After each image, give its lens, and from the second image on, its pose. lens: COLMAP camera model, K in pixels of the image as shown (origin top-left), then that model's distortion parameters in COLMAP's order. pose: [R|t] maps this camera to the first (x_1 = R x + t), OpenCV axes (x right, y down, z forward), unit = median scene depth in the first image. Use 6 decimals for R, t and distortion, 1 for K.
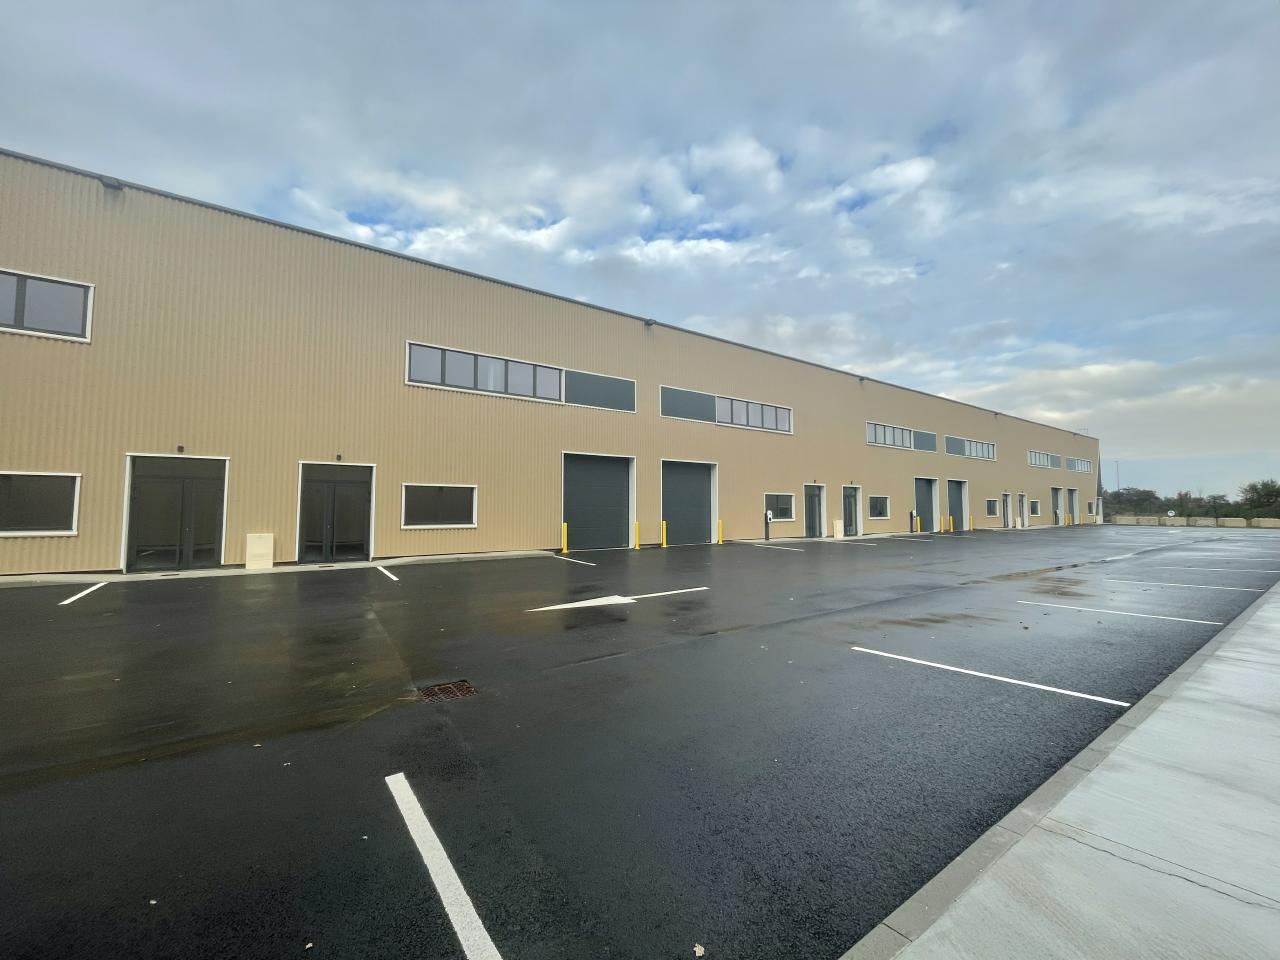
lens RADIAL K [[515.9, 0, 618.3], [0, 515.9, 478.5], [0, 0, 1]] dist [0.000909, 0.000131]
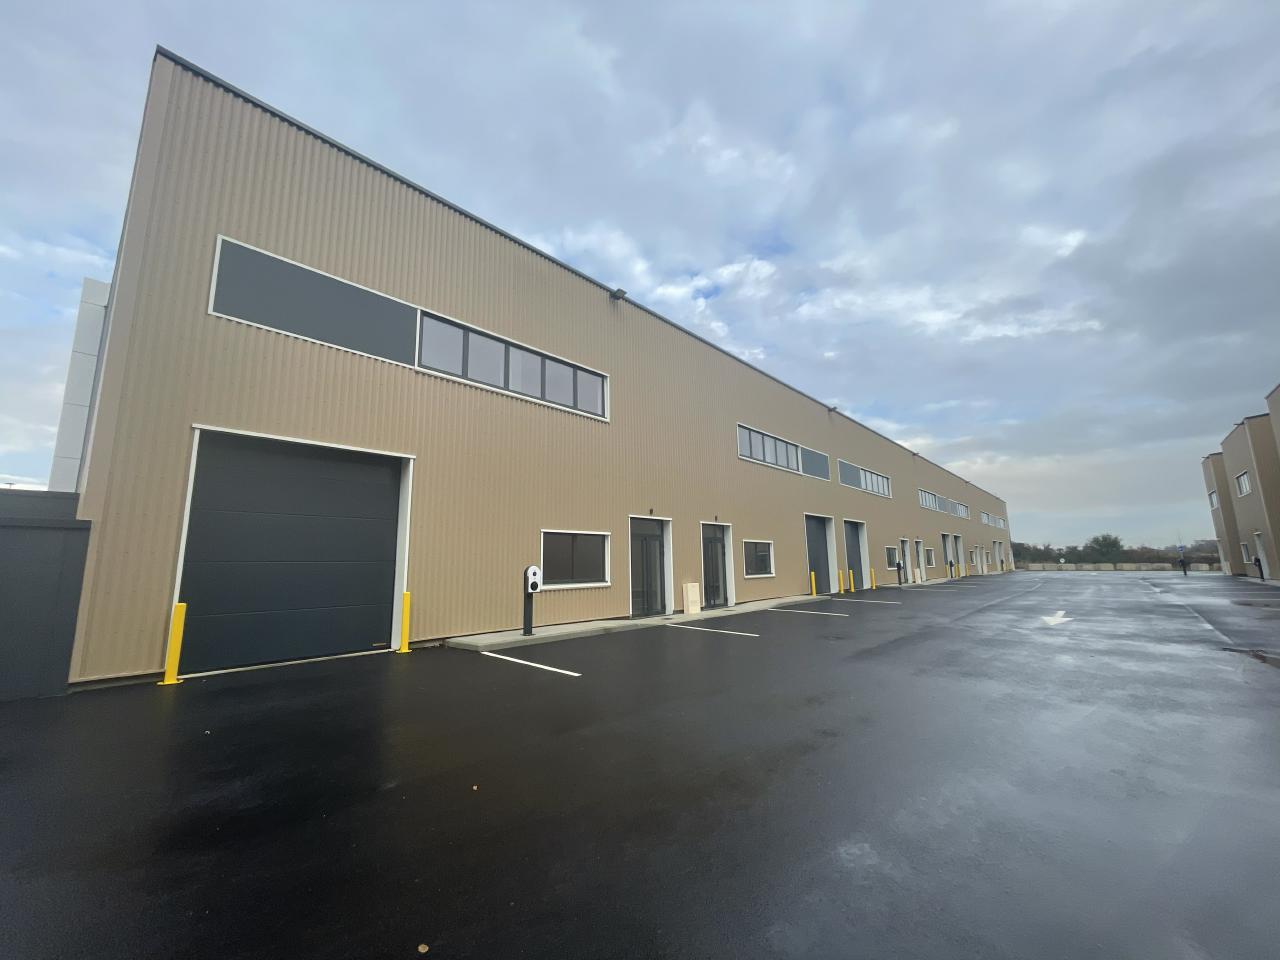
lens RADIAL K [[516.9, 0, 640.0], [0, 516.9, 480.0], [0, 0, 1]] dist [-0.008069, 0.000120]
pose [[0.970314, 0.021700, 0.240874, 0.210489], [0.004647, 0.994110, -0.108276, 0.028373], [-0.241805, 0.106181, 0.964498, 0.416943]]
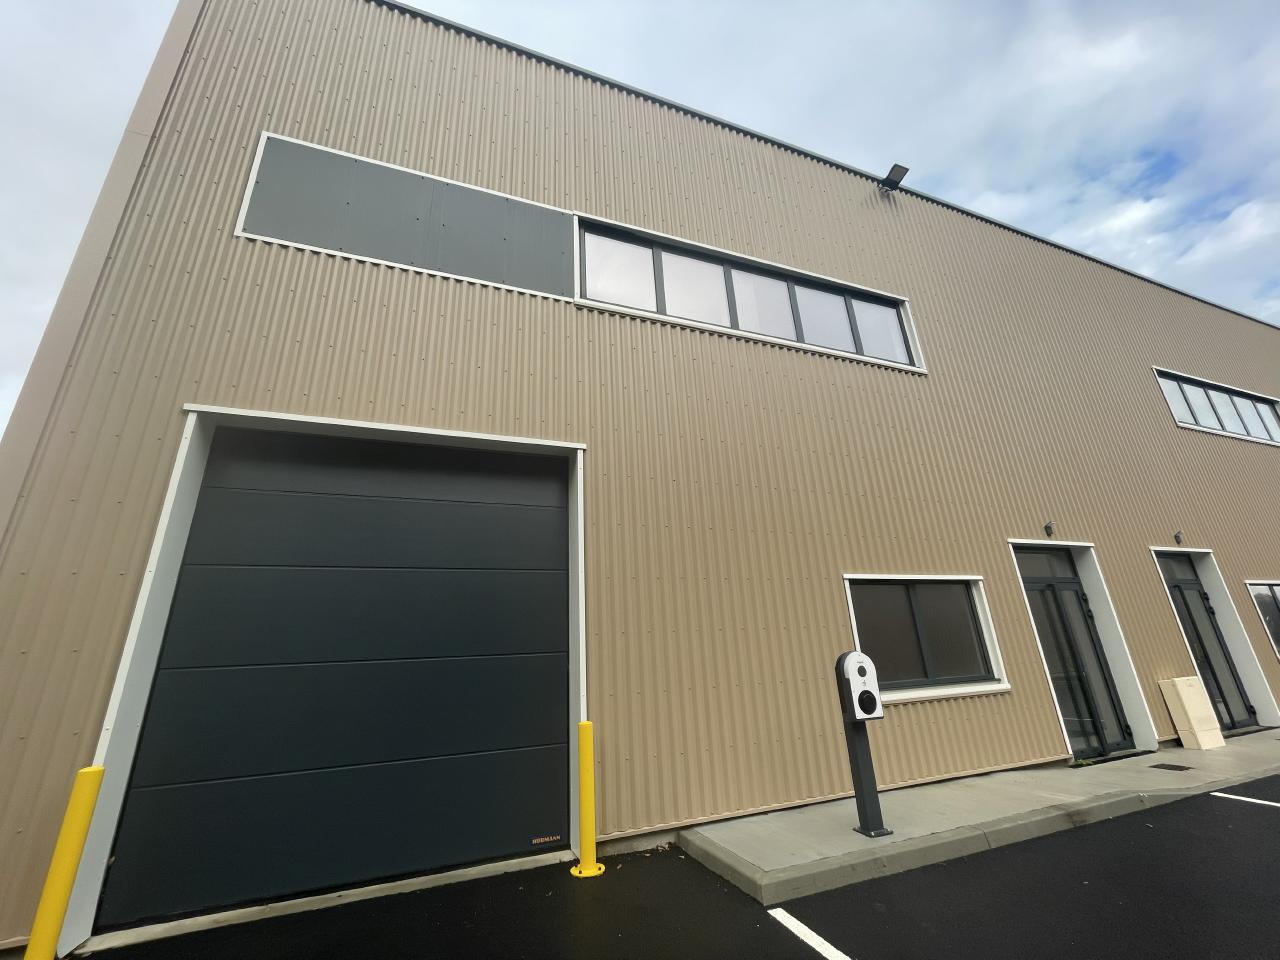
lens RADIAL K [[516.9, 0, 640.0], [0, 516.9, 480.0], [0, 0, 1]] dist [-0.008069, 0.000120]
pose [[0.972615, -0.120153, -0.198954, 0.201516], [0.061636, 0.958700, -0.277662, 0.038130], [0.224099, 0.257795, 0.939852, 0.612204]]
